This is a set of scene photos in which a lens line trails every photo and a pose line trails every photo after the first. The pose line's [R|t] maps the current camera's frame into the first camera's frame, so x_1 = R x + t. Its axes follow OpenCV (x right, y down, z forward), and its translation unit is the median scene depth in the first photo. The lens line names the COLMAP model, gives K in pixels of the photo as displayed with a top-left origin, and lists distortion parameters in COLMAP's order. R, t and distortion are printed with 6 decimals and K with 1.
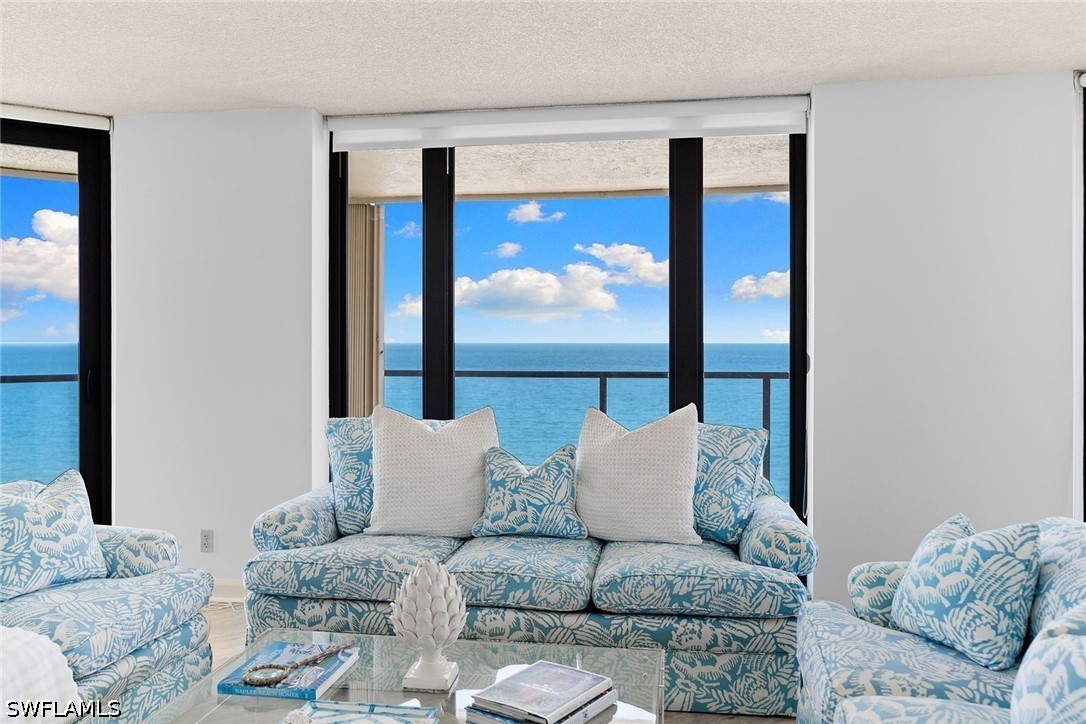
lens RADIAL K [[884.4, 0, 523.7], [0, 884.4, 343.3], [0, 0, 1]] dist [0.005999, 0.018755]
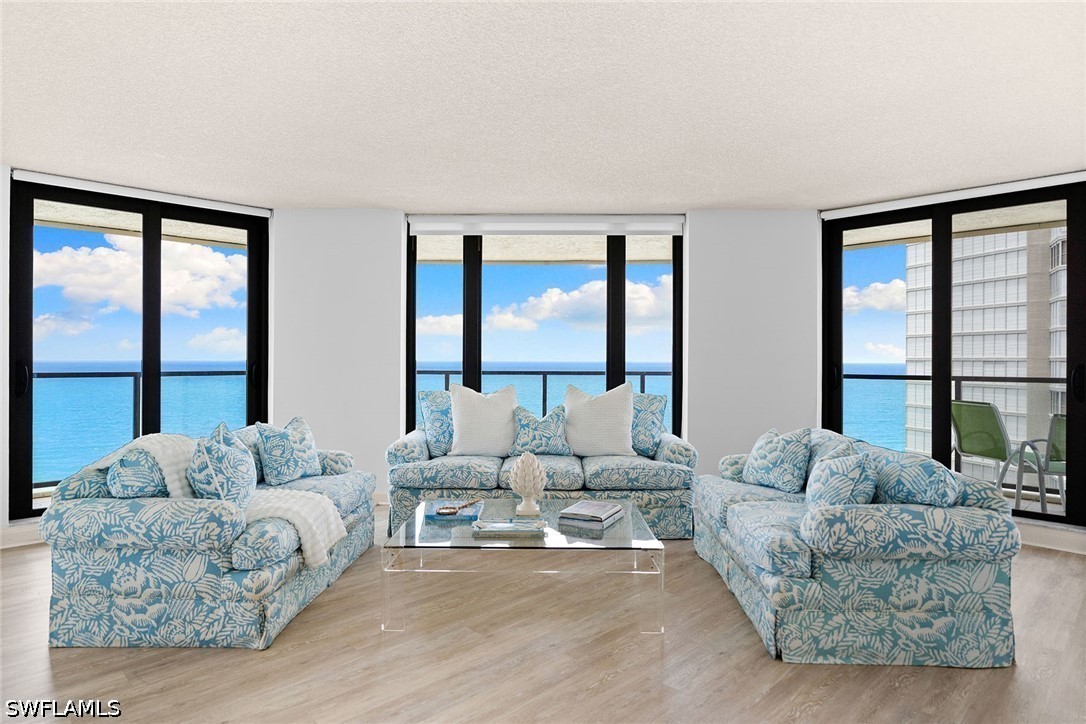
lens RADIAL K [[637.2, 0, 524.4], [0, 637.2, 357.8], [0, 0, 1]] dist [-0.002390, -0.000142]
pose [[0.989127, 0.005872, 0.146949, -0.241245], [-0.005037, 0.999969, -0.006053, 0.030510], [-0.146980, 0.005247, 0.989126, -0.309457]]
